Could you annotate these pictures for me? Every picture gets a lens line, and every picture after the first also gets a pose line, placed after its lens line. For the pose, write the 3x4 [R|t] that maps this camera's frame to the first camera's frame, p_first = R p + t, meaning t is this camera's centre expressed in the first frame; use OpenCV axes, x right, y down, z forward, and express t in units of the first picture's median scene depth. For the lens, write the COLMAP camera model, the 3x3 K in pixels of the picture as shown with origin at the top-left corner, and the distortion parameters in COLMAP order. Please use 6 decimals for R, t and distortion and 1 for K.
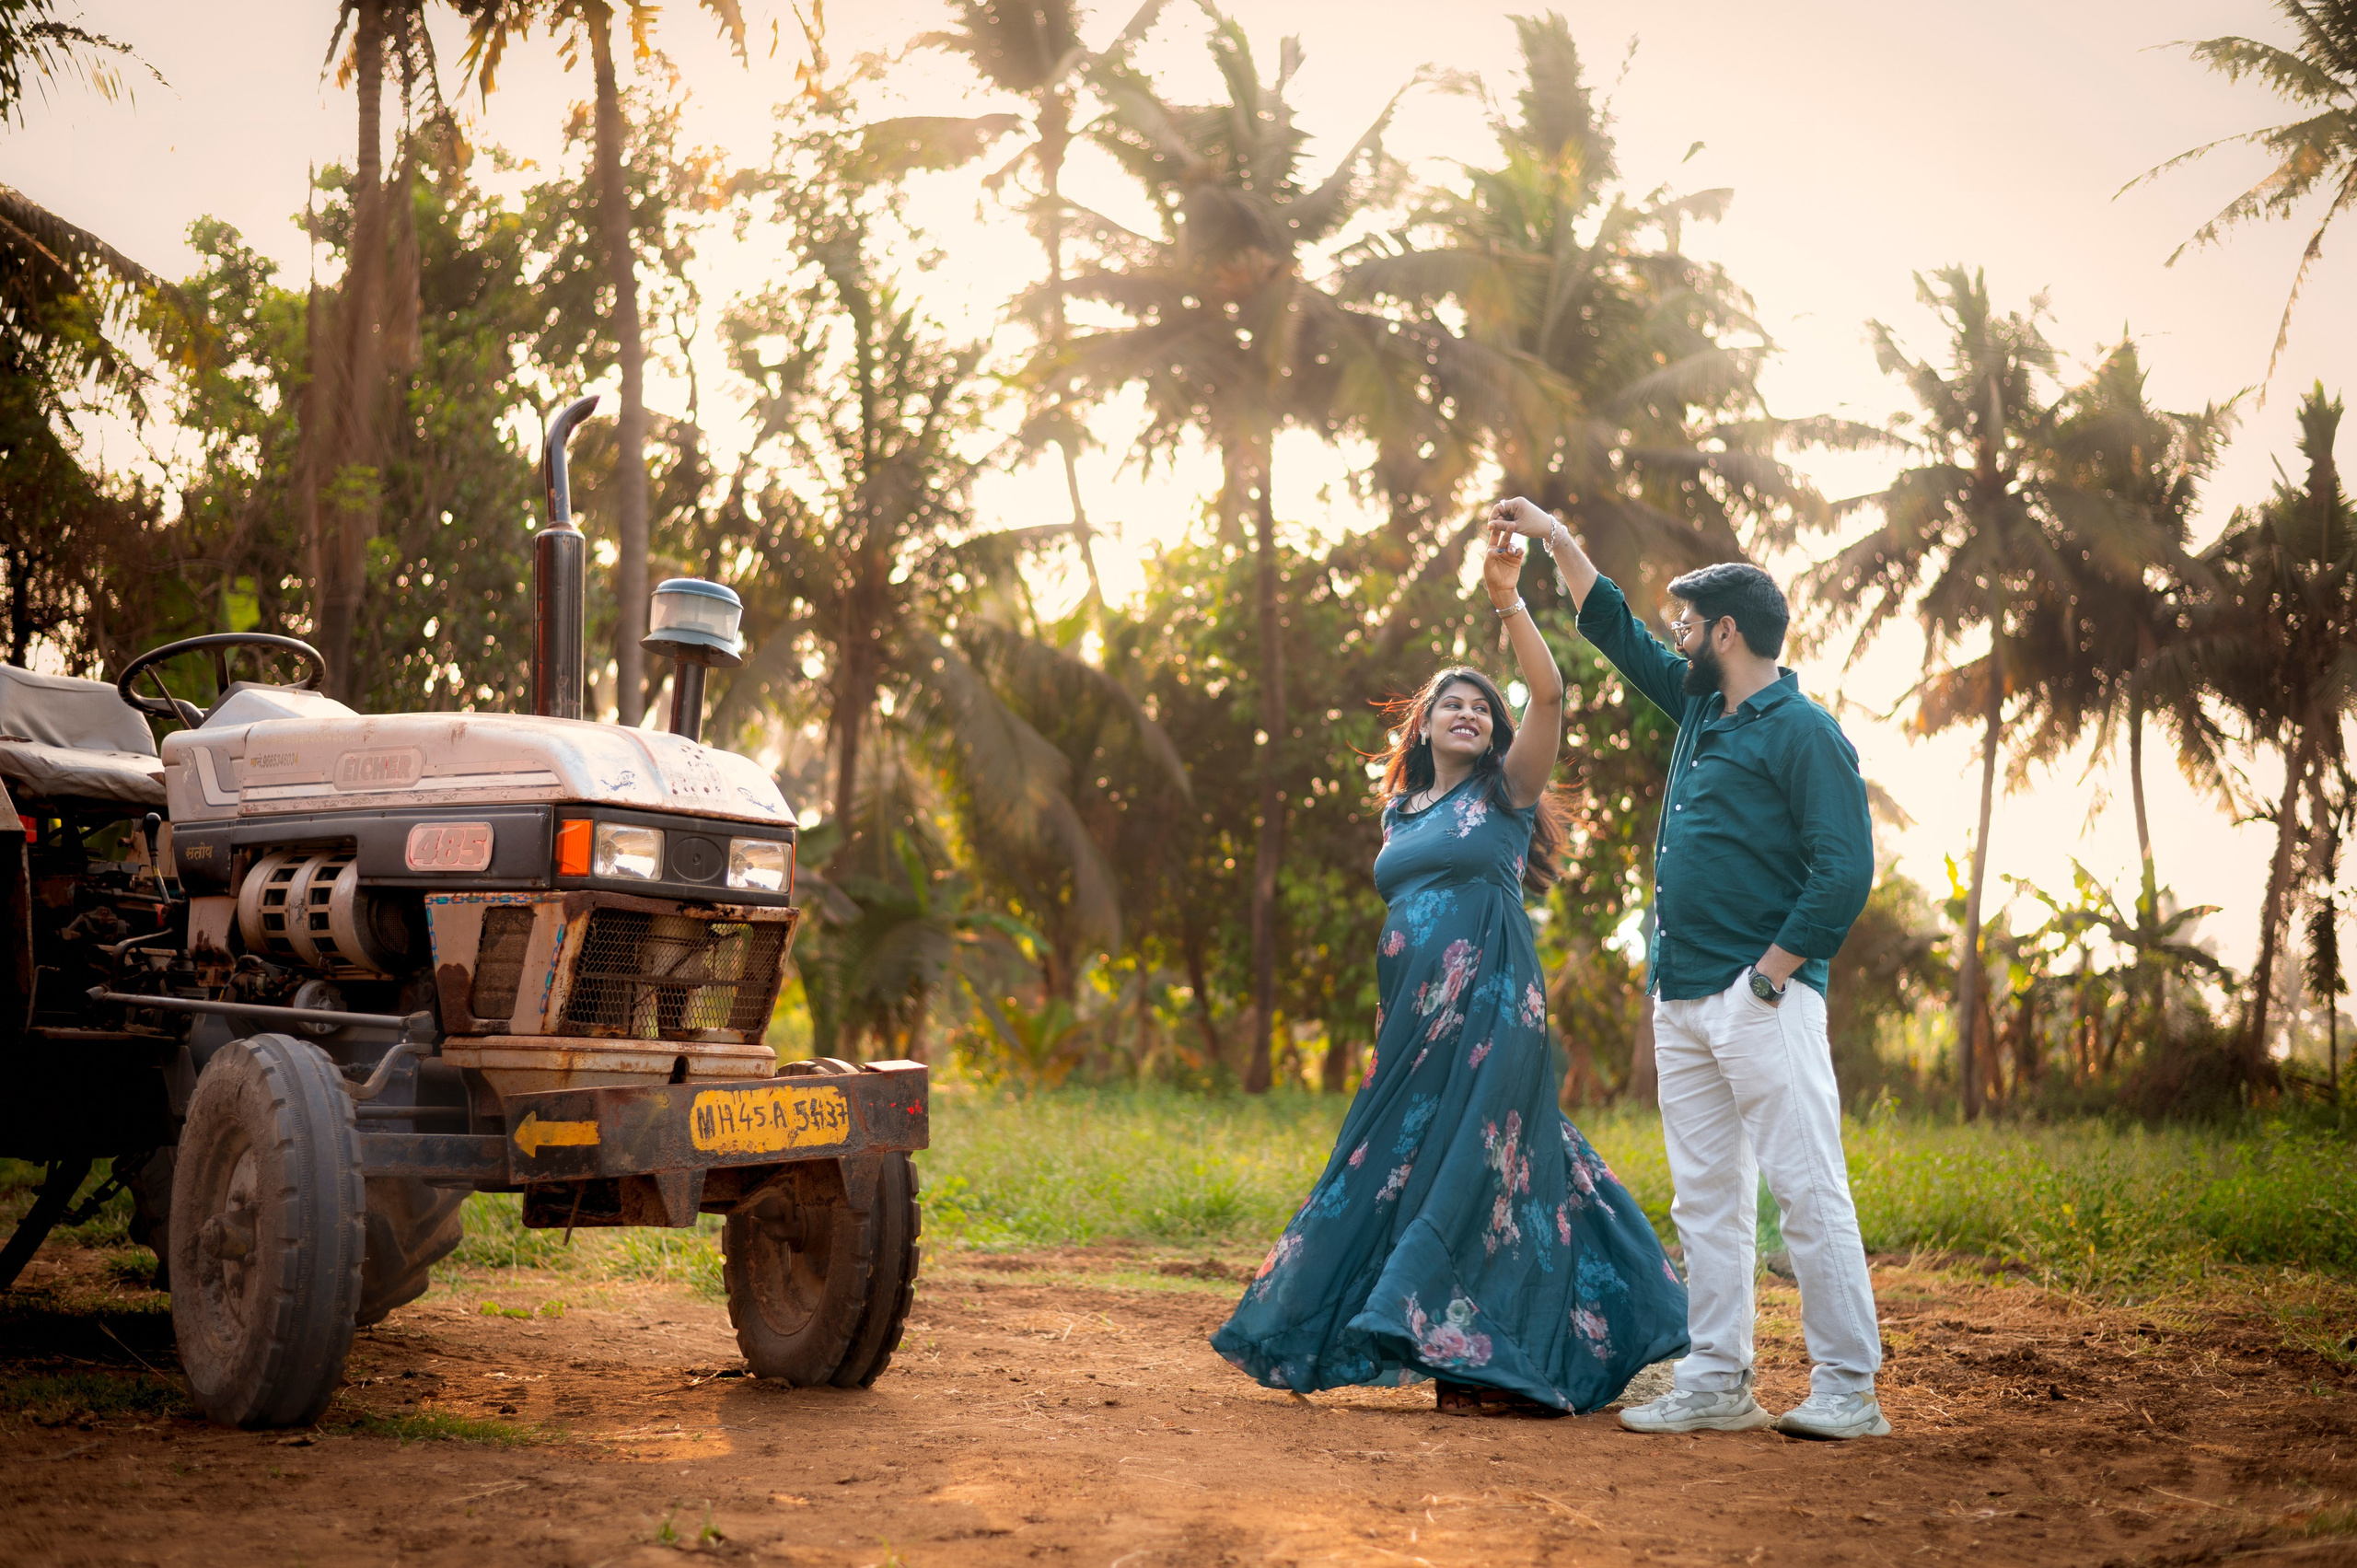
lens RADIAL K [[3439.4, 0, 1178.5], [0, 3439.4, 784.0], [0, 0, 1]] dist [0.007220, -0.017558]
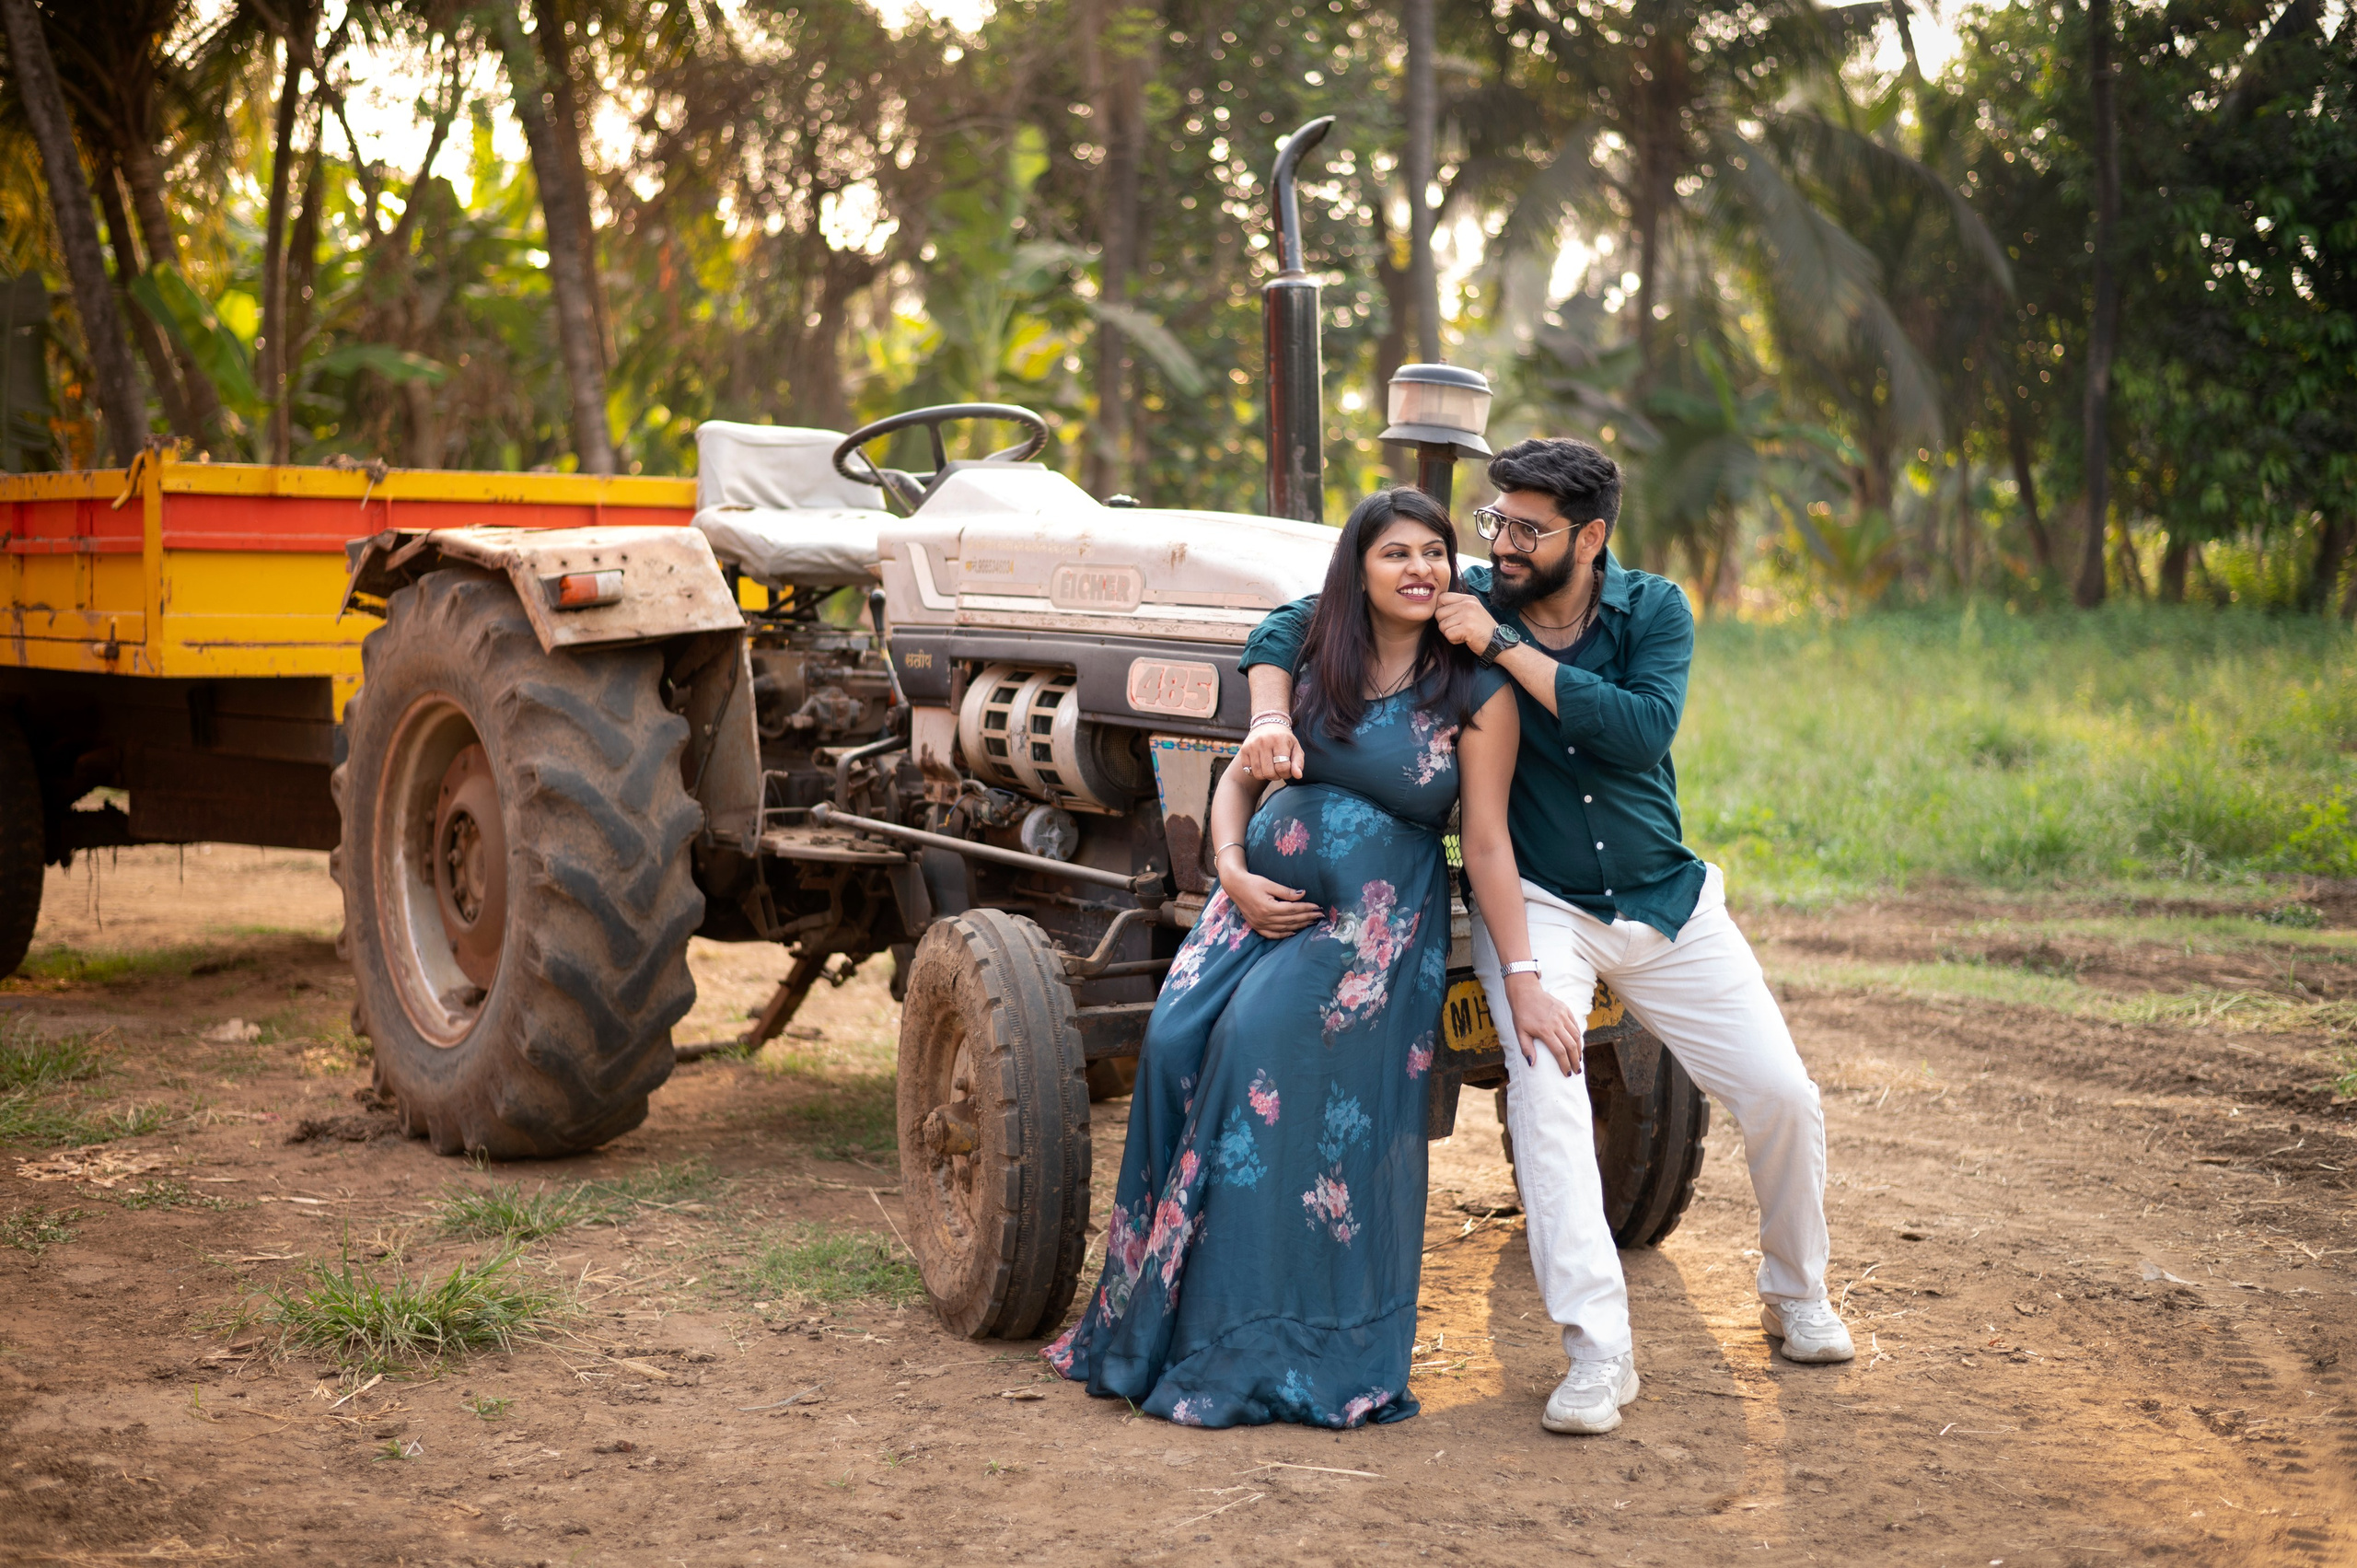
lens RADIAL K [[3502.7, 0, 1178.5], [0, 3502.7, 784.0], [0, 0, 1]] dist [-0.047093, 0.567914]
pose [[0.973159, -0.008204, -0.229987, -0.000376], [0.041343, 0.989338, 0.139645, -0.071714], [0.226390, -0.145405, 0.963123, 0.098844]]
